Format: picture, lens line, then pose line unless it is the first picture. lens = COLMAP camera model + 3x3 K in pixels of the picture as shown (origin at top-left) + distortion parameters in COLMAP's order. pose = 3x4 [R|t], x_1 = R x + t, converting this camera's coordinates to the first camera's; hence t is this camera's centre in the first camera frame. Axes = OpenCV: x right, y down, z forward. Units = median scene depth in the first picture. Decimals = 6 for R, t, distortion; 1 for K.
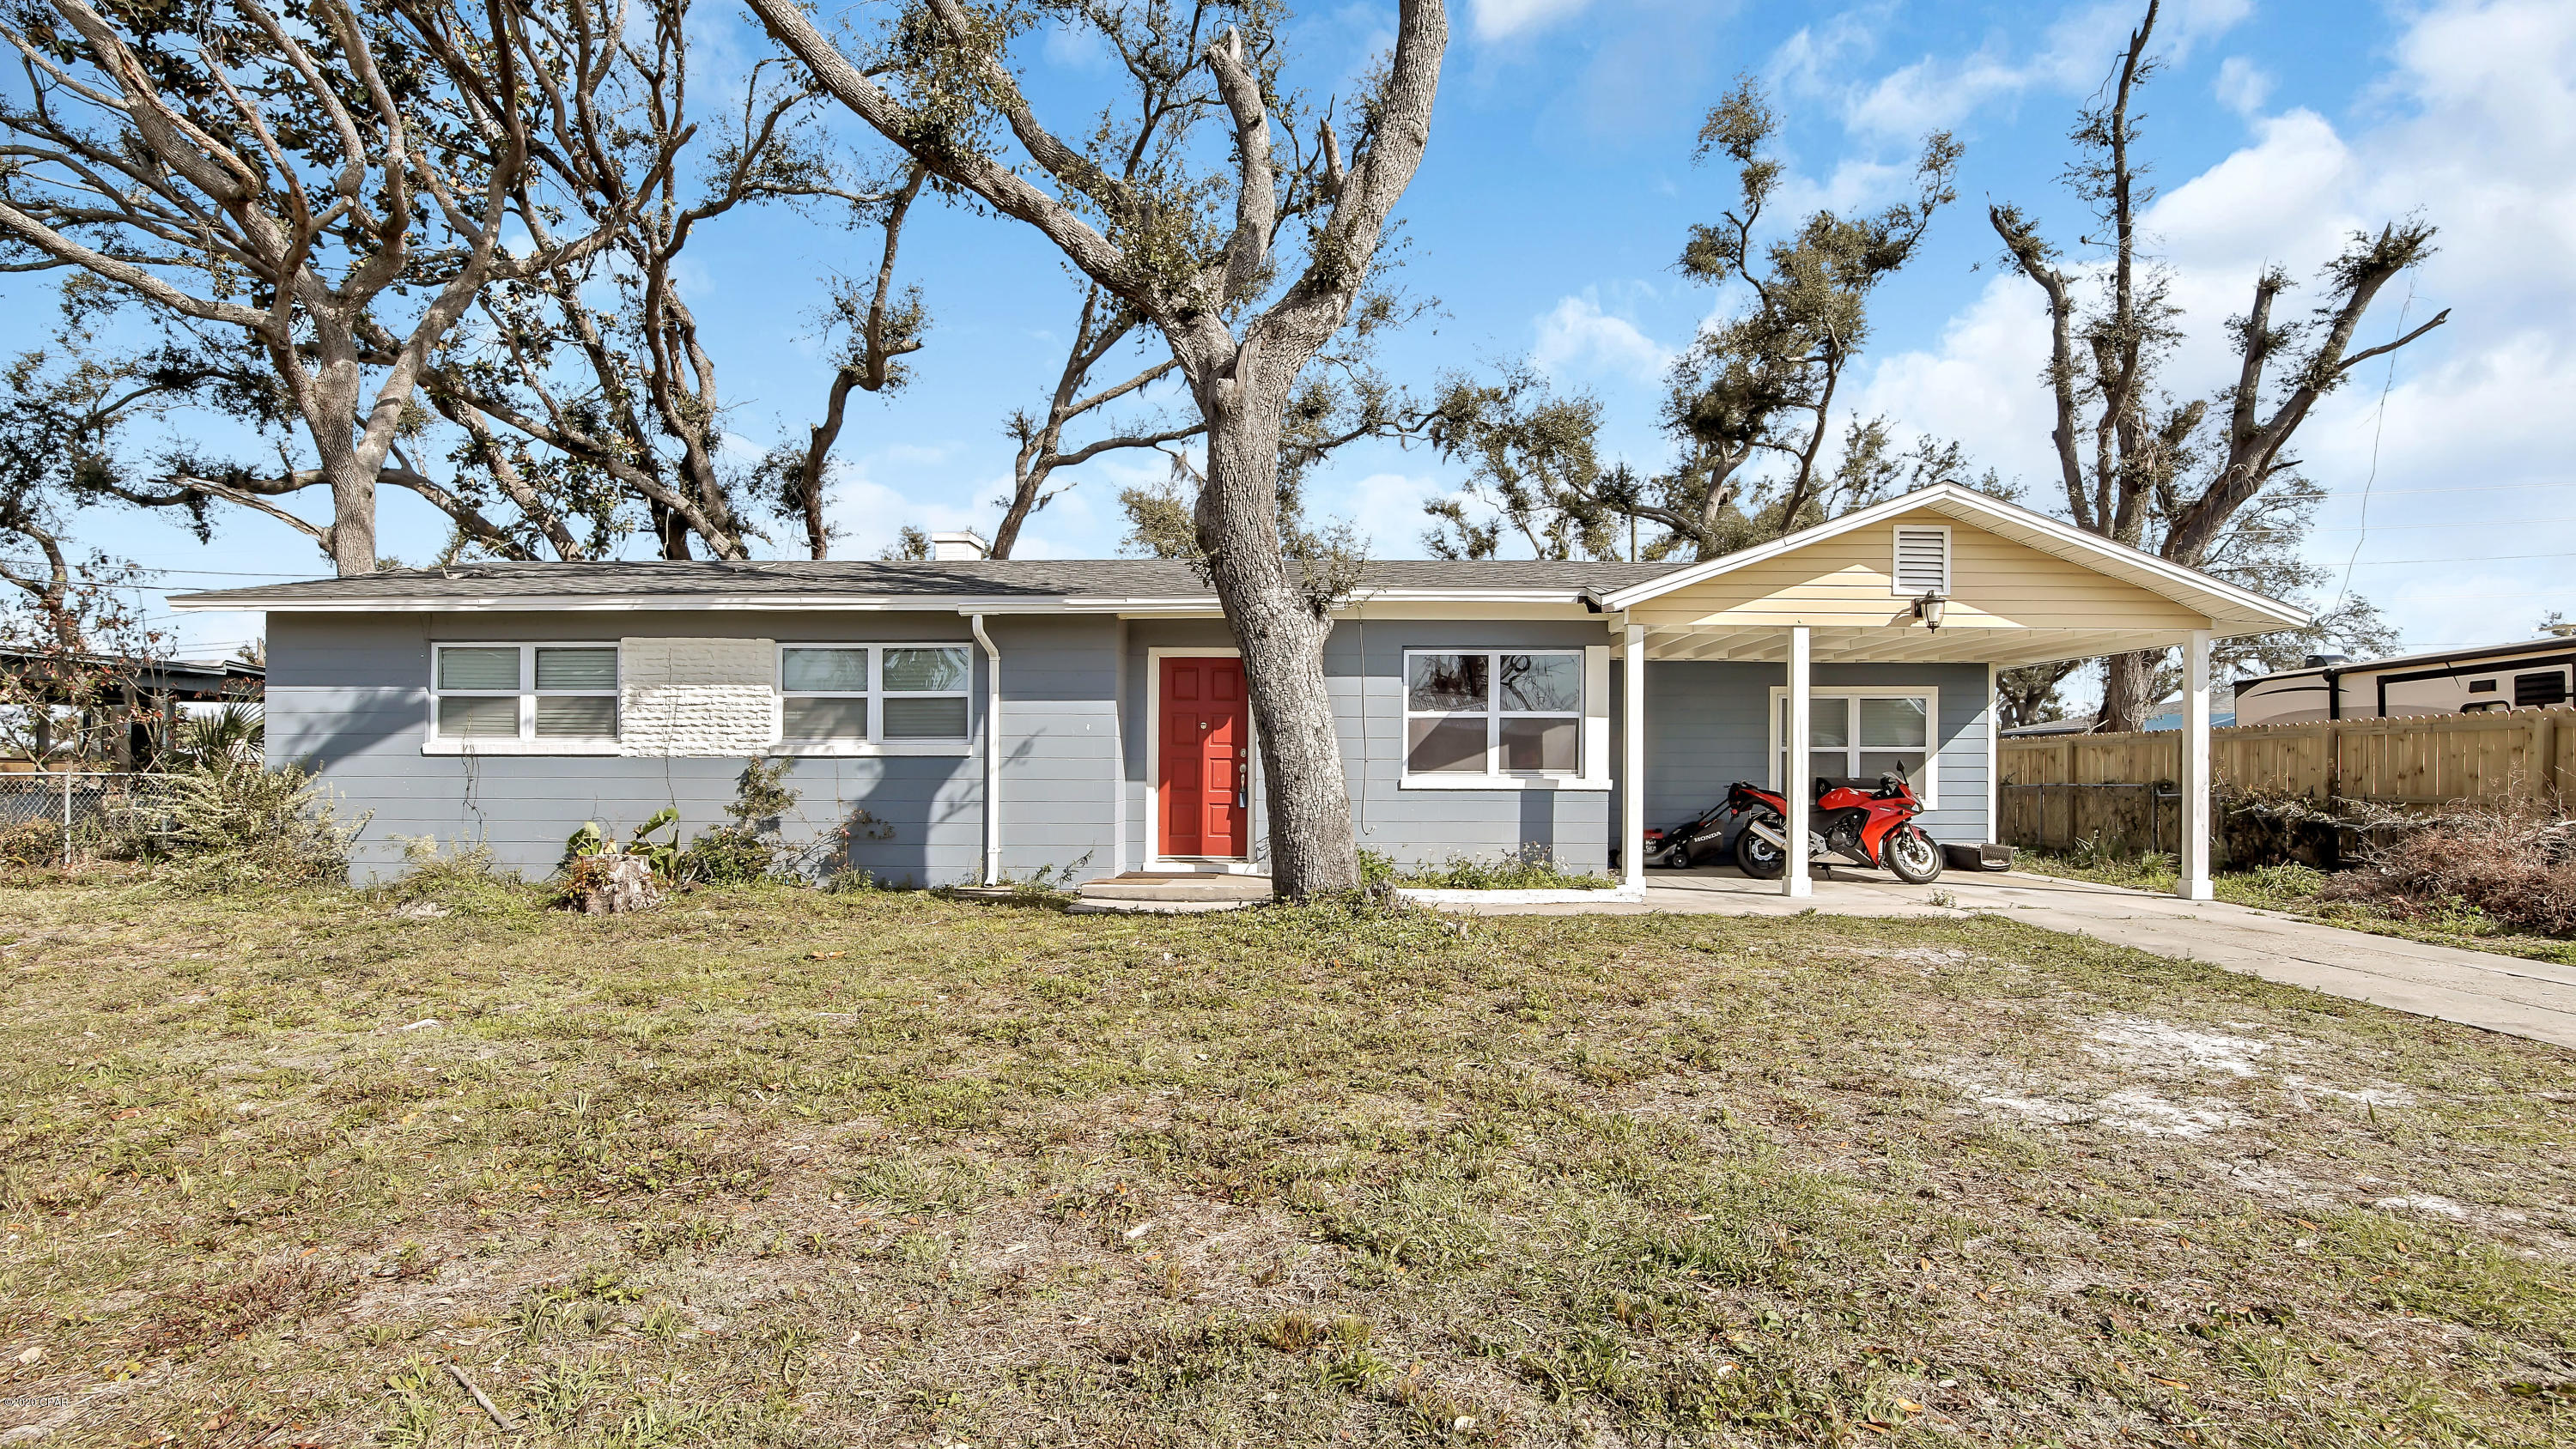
lens RADIAL K [[1214.9, 0, 1274.0], [0, 1214.9, 776.5], [0, 0, 1]] dist [-0.005115, -0.000767]
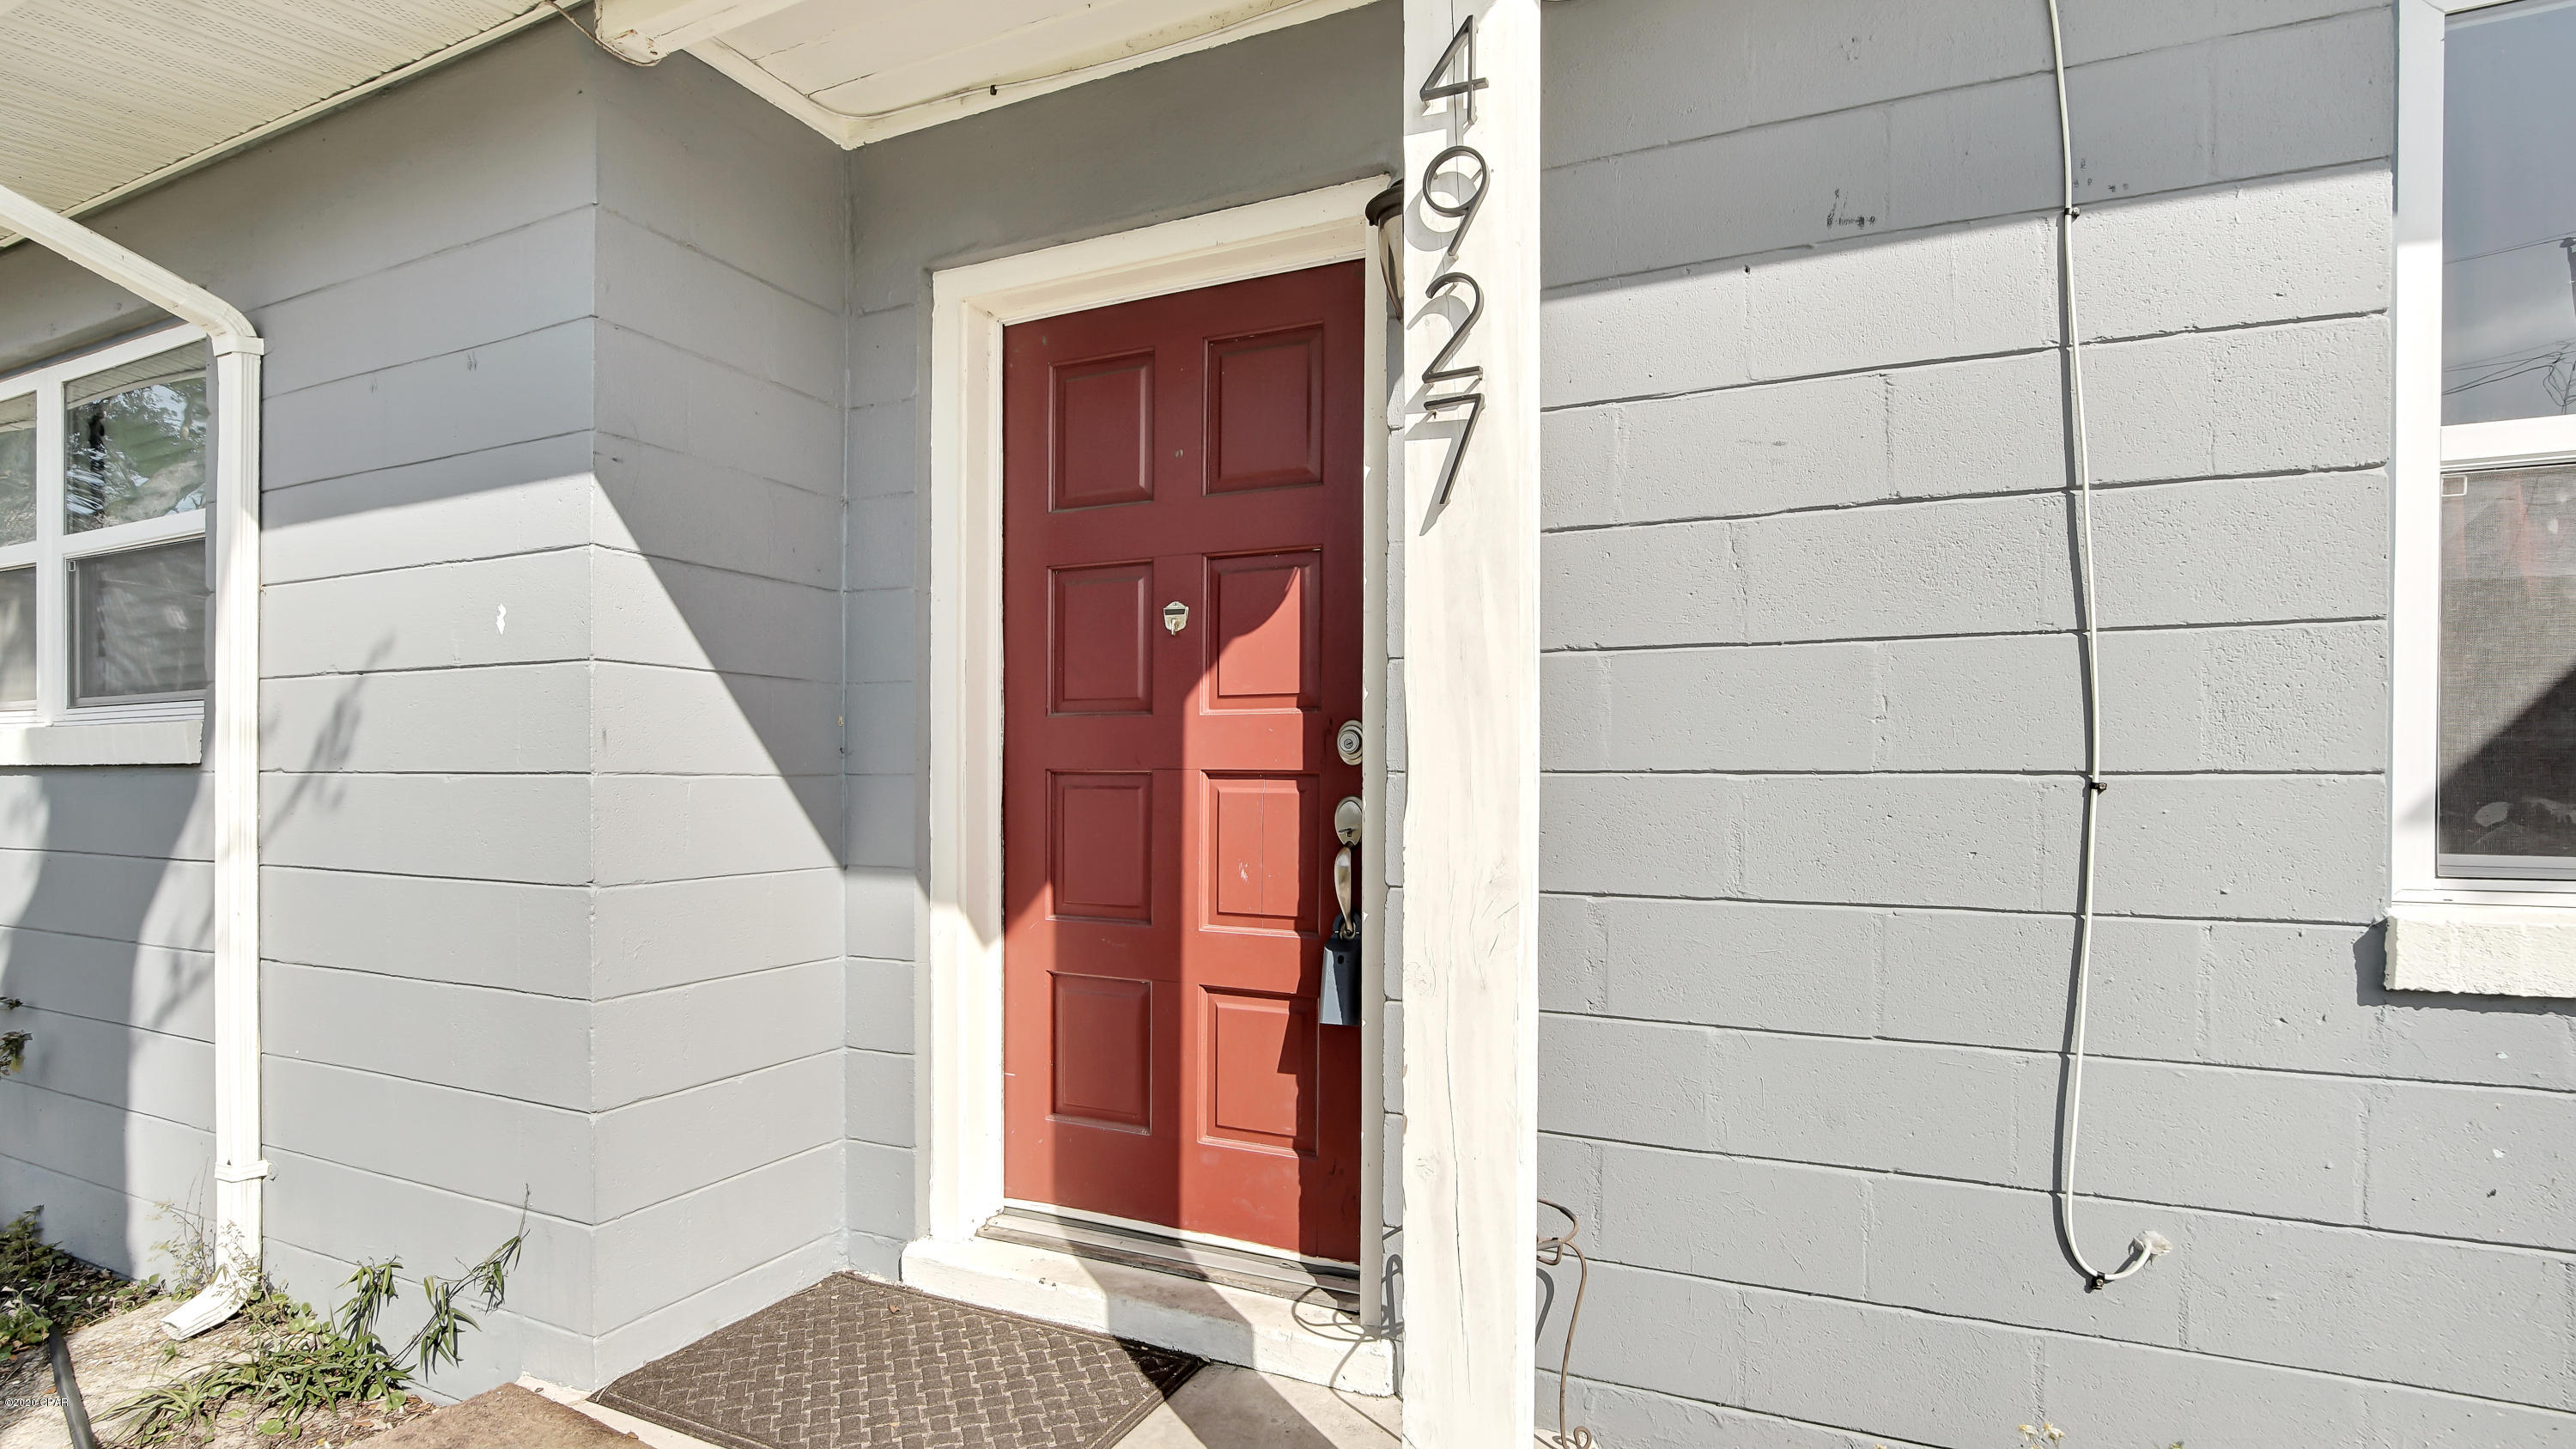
lens RADIAL K [[1215.3, 0, 1274.0], [0, 1215.3, 776.6], [0, 0, 1]] dist [-0.005115, -0.000767]
pose [[0.899358, 0.000591, -0.437214, 0.052197], [0.003126, 0.999965, 0.007781, -0.016792], [0.437203, -0.008365, 0.899324, 0.859066]]
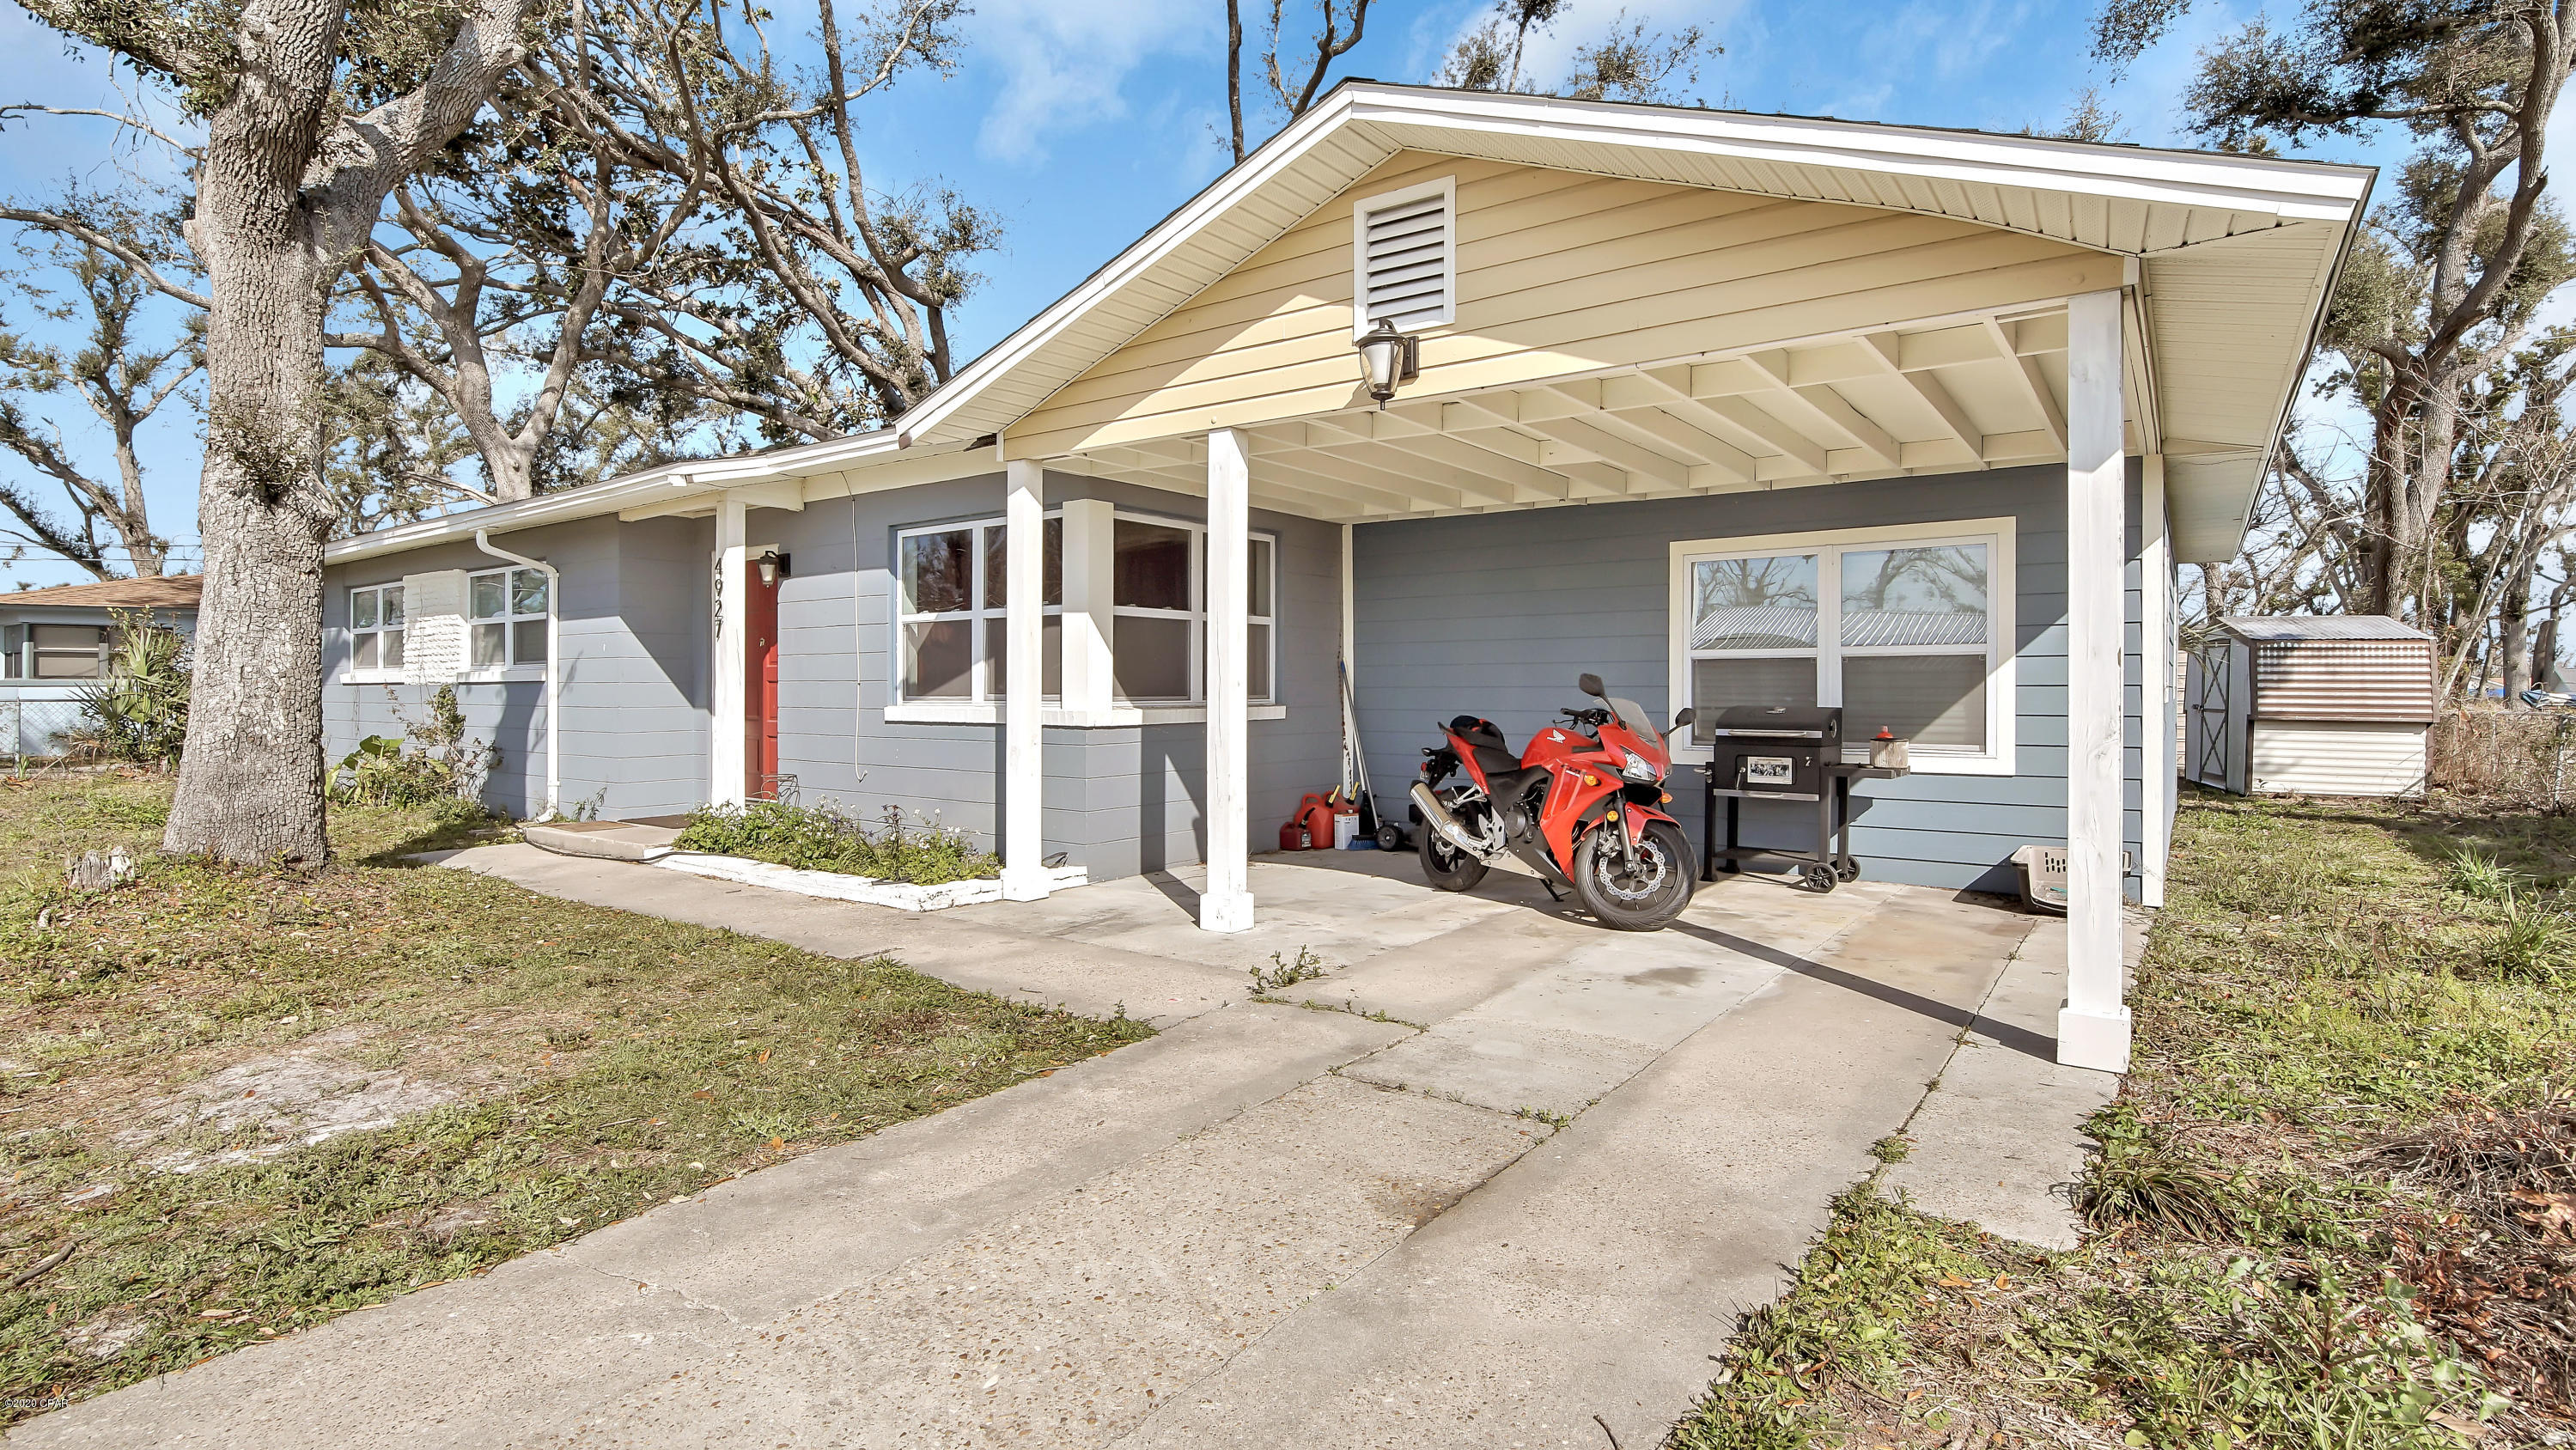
lens RADIAL K [[1249.9, 0, 1288.0], [0, 1249.9, 725.0], [0, 0, 1]] dist [0.001643, 0.000096]
pose [[0.808543, 0.010949, -0.588335, 0.769531], [-0.001761, 0.999867, 0.016187, -0.000114], [0.588434, -0.012051, 0.808455, 0.546907]]
